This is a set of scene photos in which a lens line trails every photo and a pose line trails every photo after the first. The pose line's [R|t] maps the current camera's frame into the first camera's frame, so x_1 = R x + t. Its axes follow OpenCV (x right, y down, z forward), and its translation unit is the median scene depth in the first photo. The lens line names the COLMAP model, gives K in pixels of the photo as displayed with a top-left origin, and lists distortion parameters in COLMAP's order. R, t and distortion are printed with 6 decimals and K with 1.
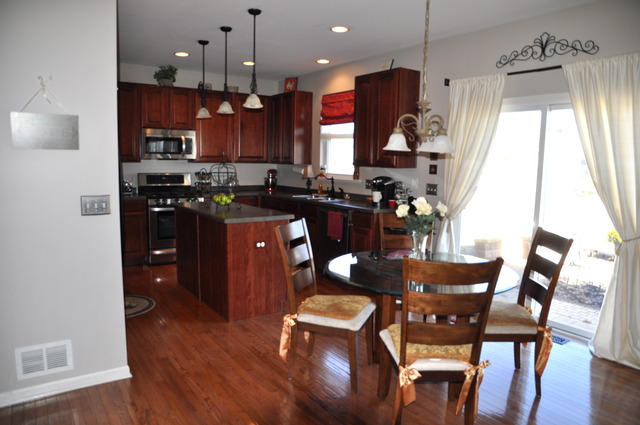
lens RADIAL K [[447.2, 0, 321.1], [0, 447.2, 215.1], [0, 0, 1]] dist [-0.057412, 0.010101]
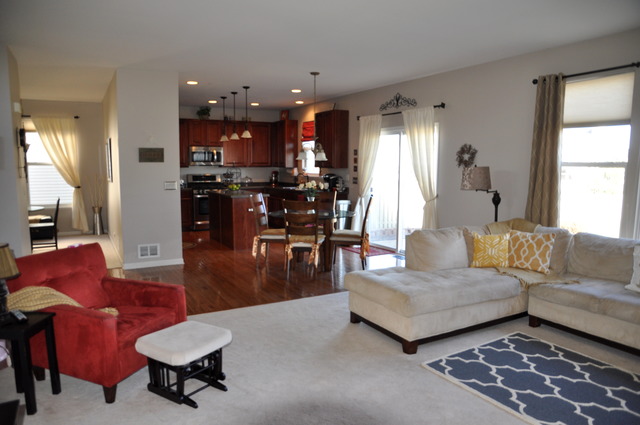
lens RADIAL K [[447.2, 0, 318.7], [0, 447.2, 212.3], [0, 0, 1]] dist [-0.057412, 0.010101]
pose [[0.994579, -0.007508, -0.103715, 0.235357], [0.005832, 0.999848, -0.016451, 0.074475], [0.103823, 0.015757, 0.994471, -0.573905]]
